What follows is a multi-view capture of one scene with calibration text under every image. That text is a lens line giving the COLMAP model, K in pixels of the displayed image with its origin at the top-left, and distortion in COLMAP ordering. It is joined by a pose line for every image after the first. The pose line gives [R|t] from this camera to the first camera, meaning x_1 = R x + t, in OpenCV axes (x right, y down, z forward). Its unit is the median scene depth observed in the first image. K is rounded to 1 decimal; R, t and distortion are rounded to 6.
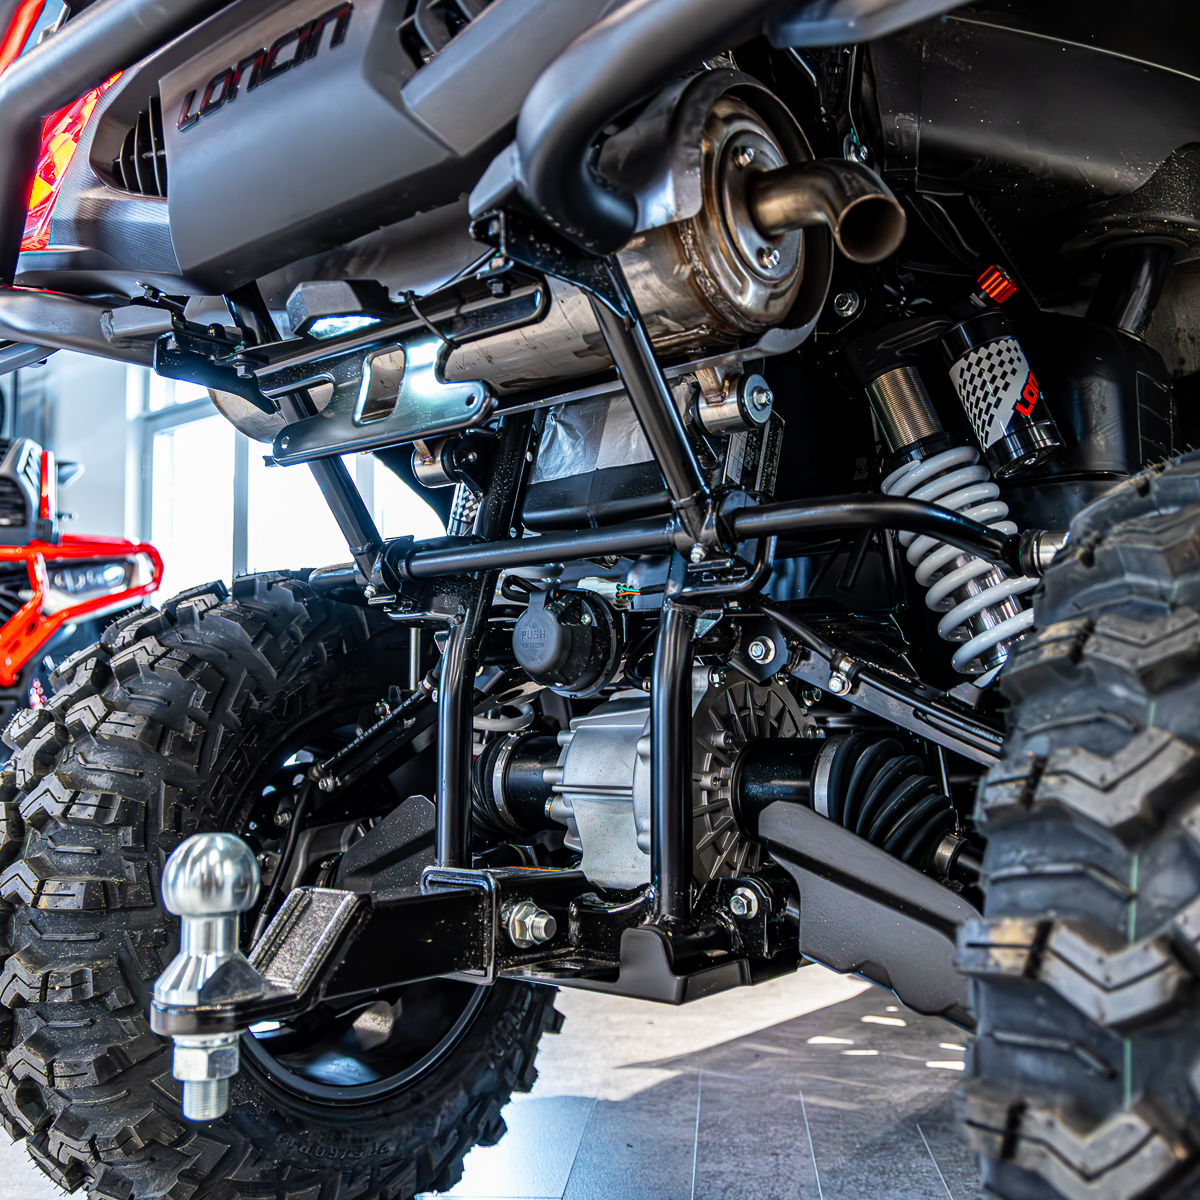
lens RADIAL K [[1258.9, 0, 600.0], [0, 1258.9, 600.0], [0, 0, 1]] dist [0.013441, 0.023081]
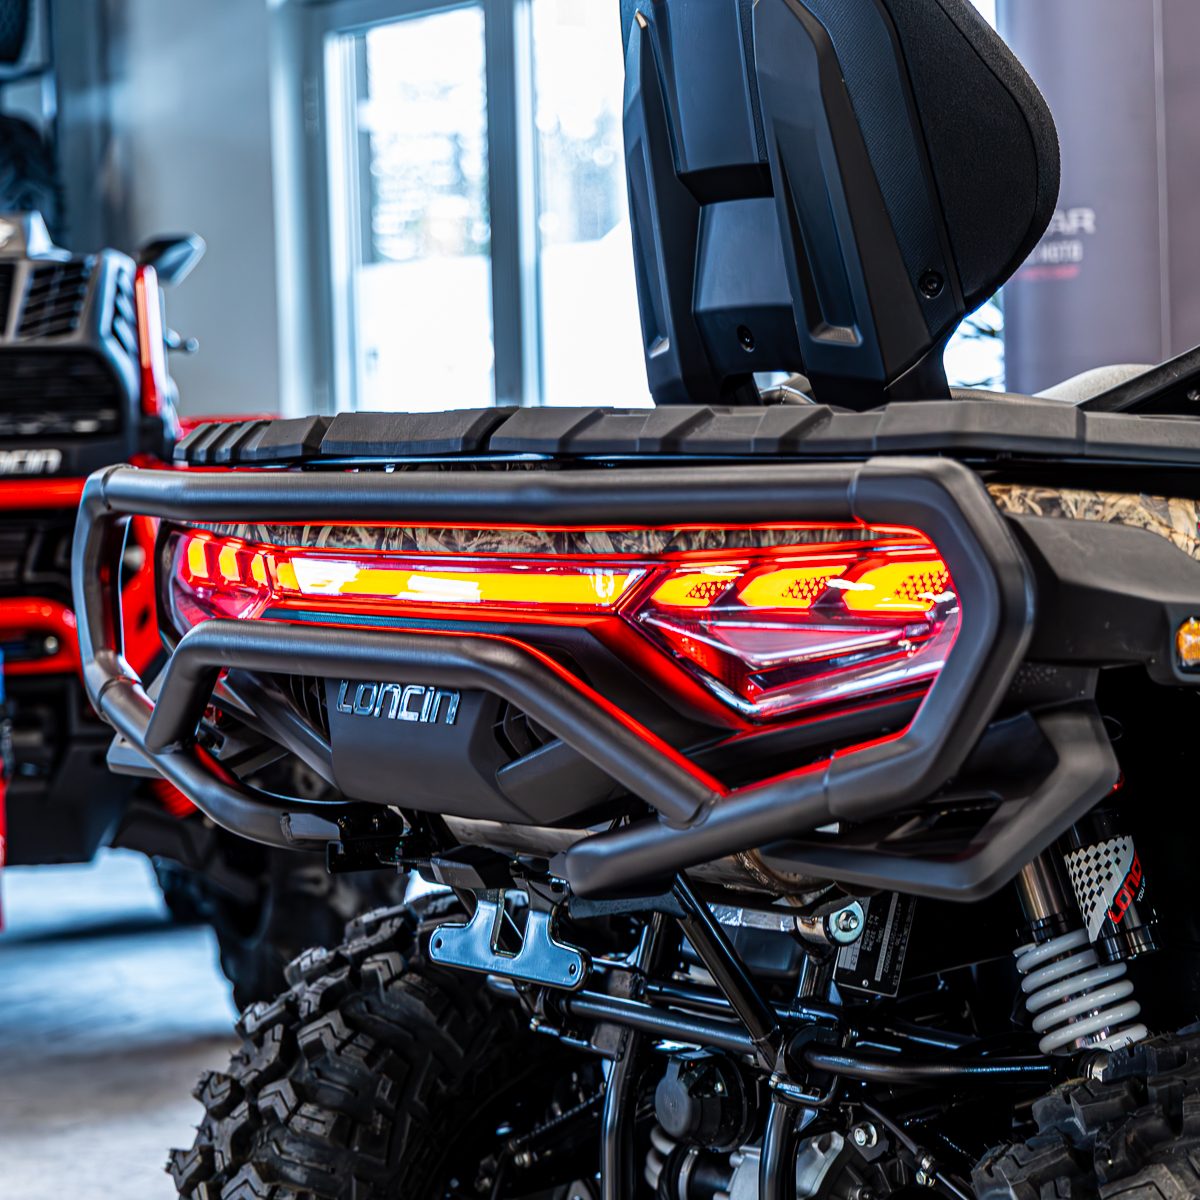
lens RADIAL K [[3392.4, 0, 600.0], [0, 3392.4, 600.0], [0, 0, 1]] dist [0.052693, 0.859056]
pose [[0.964370, 0.001536, -0.264552, 0.544208], [0.036532, 0.989630, 0.138916, -0.663927], [0.262022, -0.143631, 0.954314, -1.429150]]
